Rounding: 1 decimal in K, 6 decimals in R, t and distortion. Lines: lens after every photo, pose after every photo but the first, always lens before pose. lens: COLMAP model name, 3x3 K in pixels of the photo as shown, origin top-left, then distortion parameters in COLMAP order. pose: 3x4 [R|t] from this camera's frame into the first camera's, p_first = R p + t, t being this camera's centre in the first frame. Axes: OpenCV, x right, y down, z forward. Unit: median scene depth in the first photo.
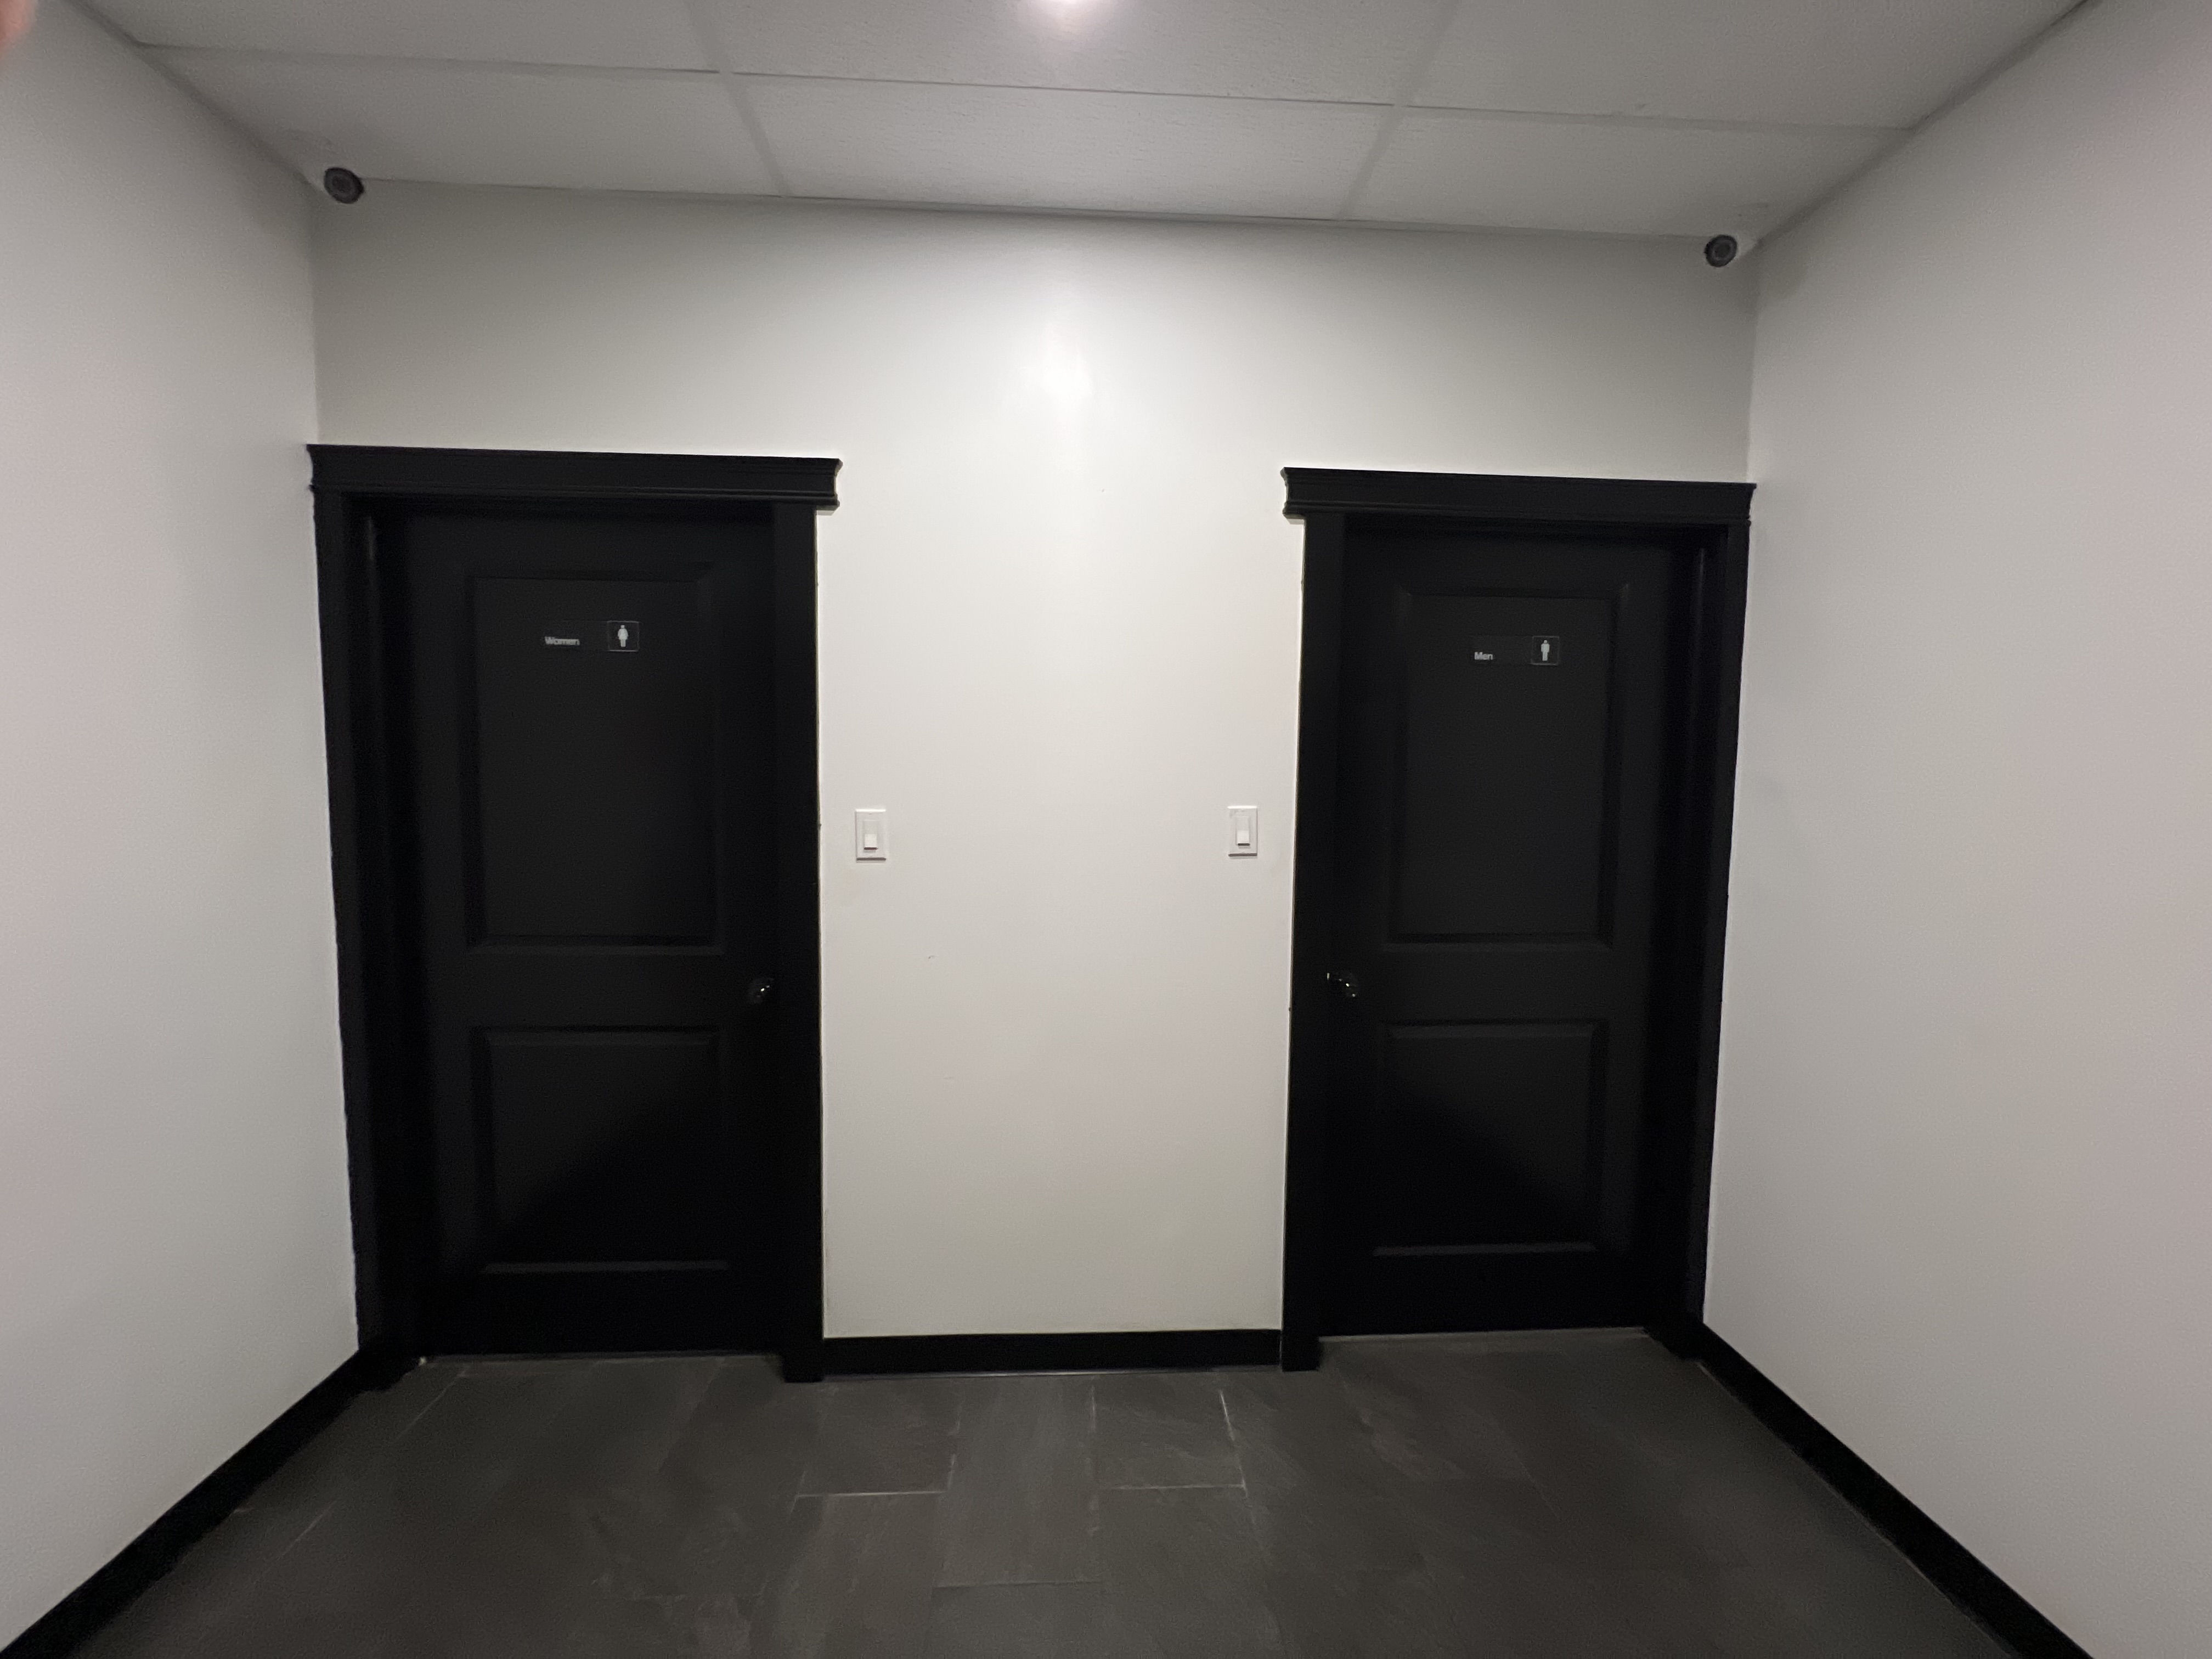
lens RADIAL K [[887.5, 0, 1107.1], [0, 887.5, 828.7], [0, 0, 1]] dist [-0.002739, 0.000783]
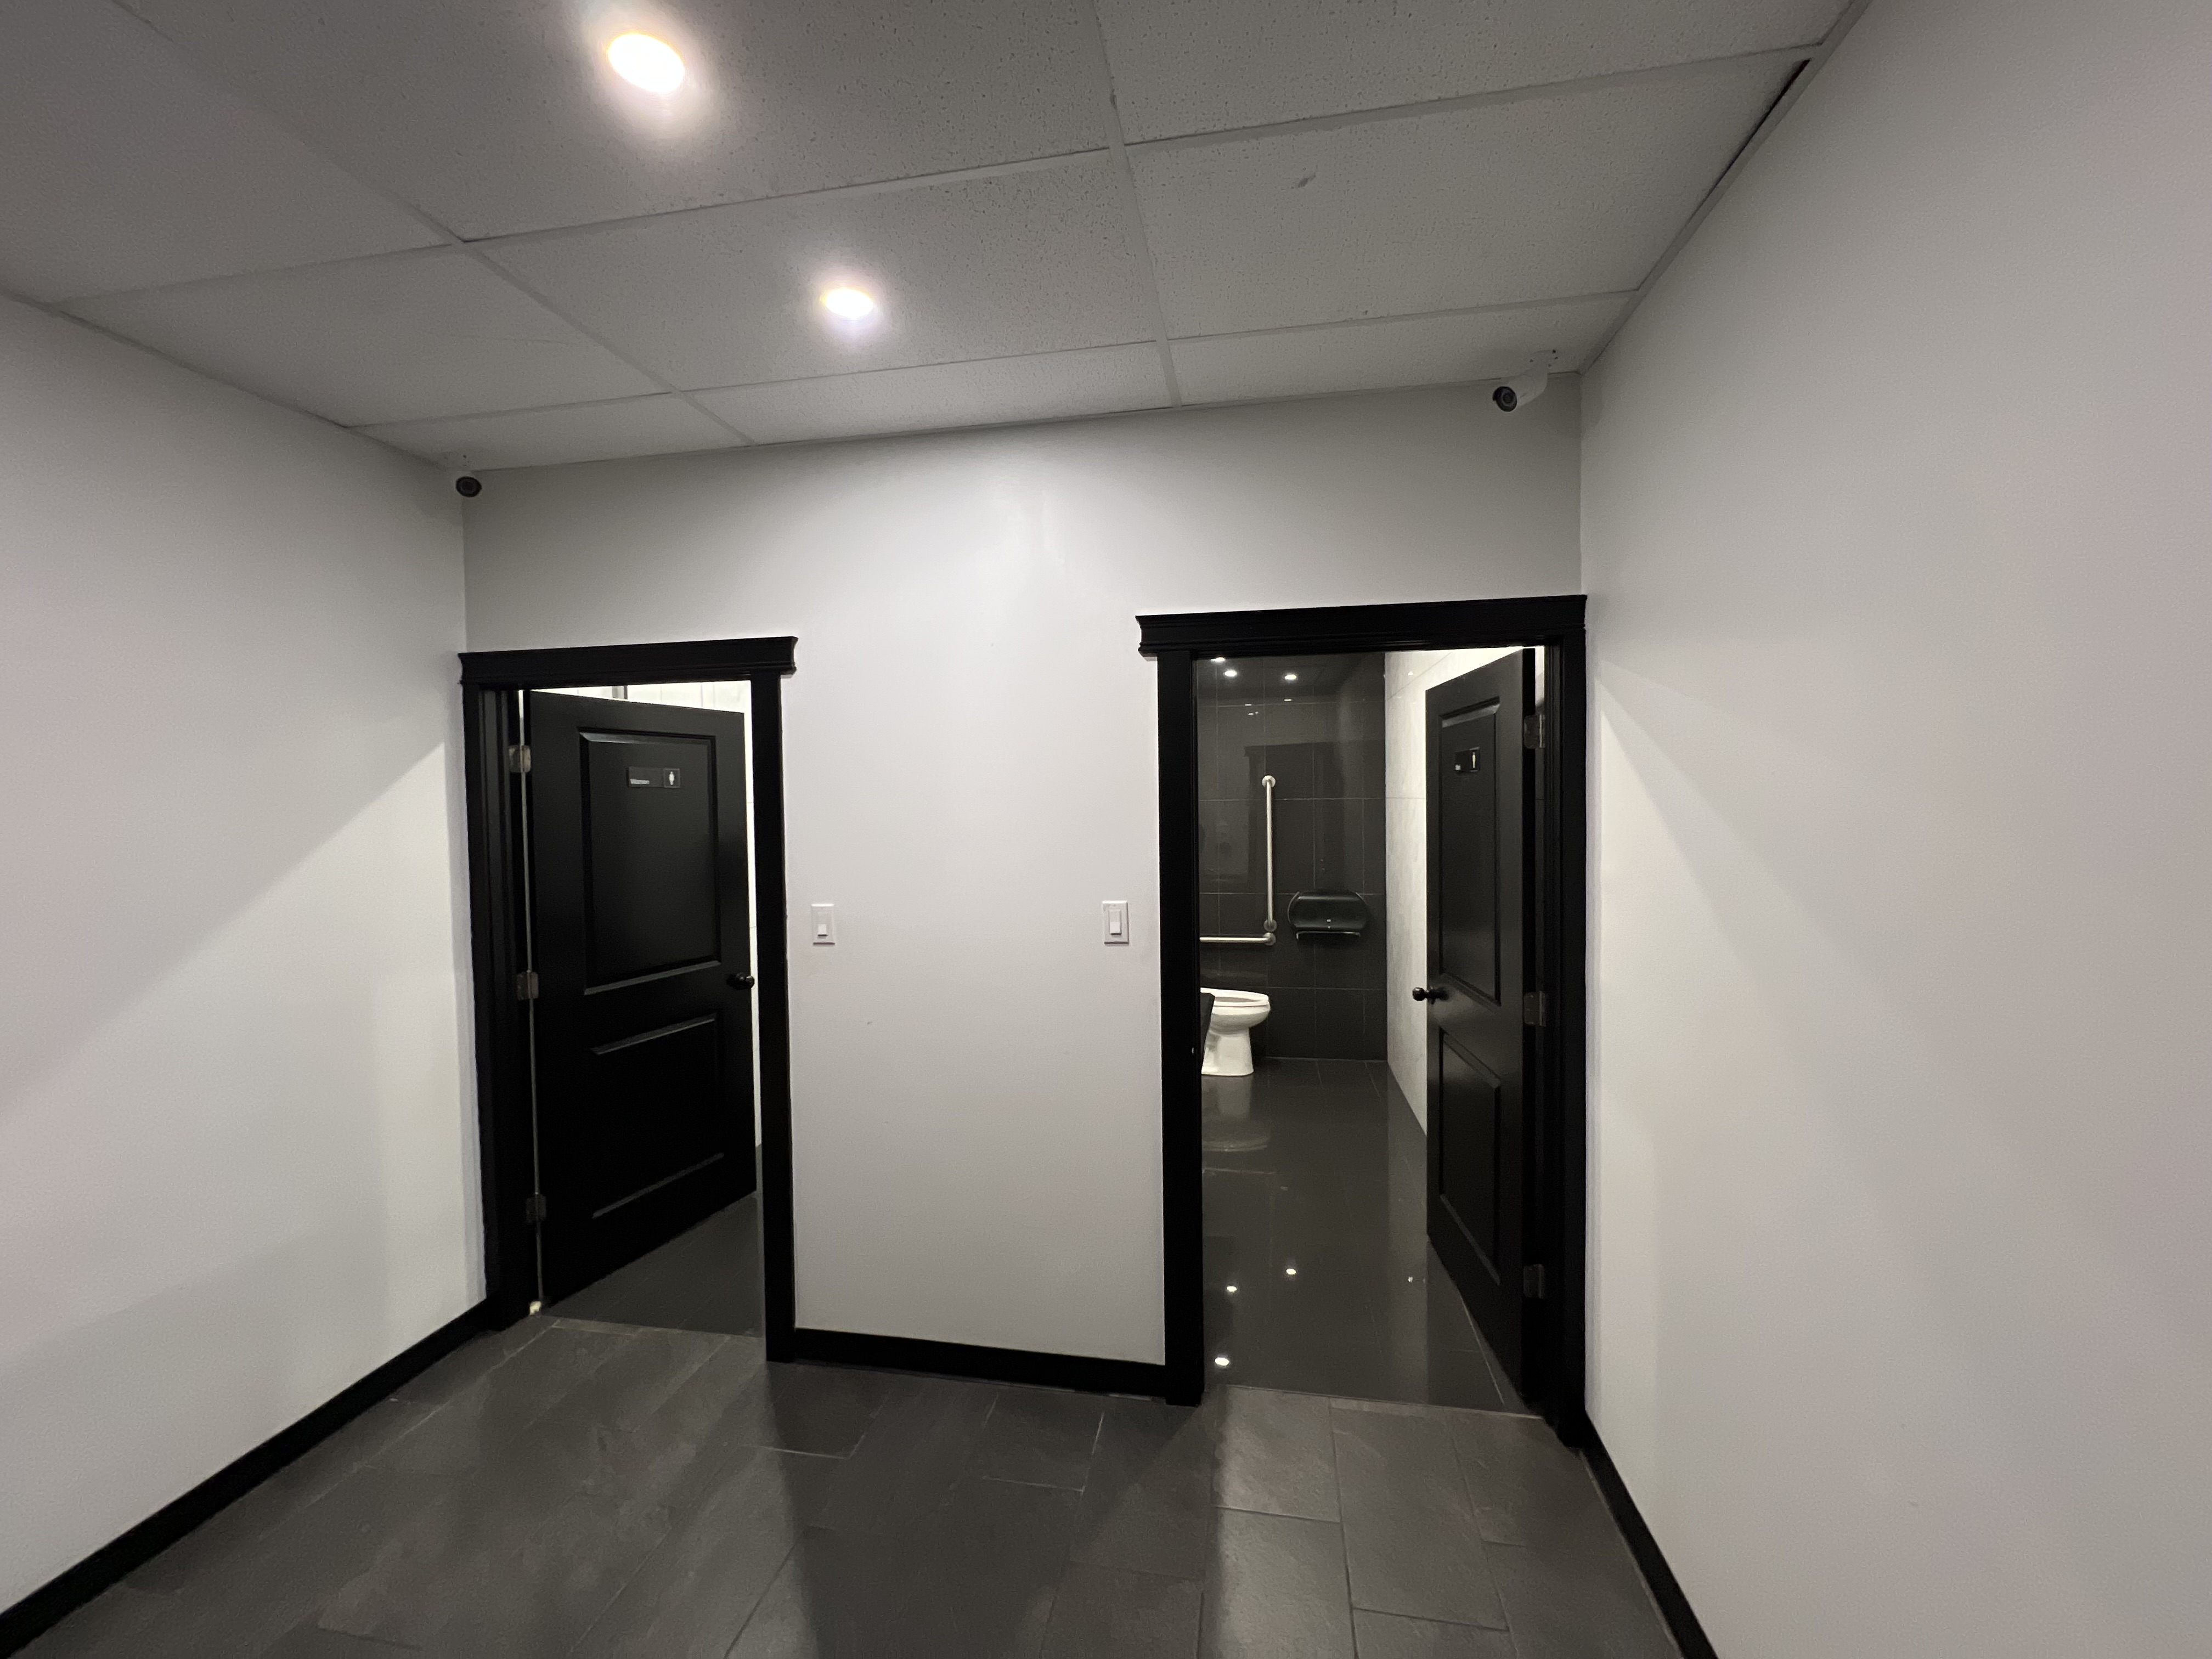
lens RADIAL K [[887.5, 0, 1103.9], [0, 887.5, 832.1], [0, 0, 1]] dist [-0.002739, 0.000783]
pose [[0.974066, -0.016206, -0.225685, 0.412621], [0.007421, 0.999183, -0.039719, -0.071541], [0.226144, 0.037014, 0.973390, -0.146838]]
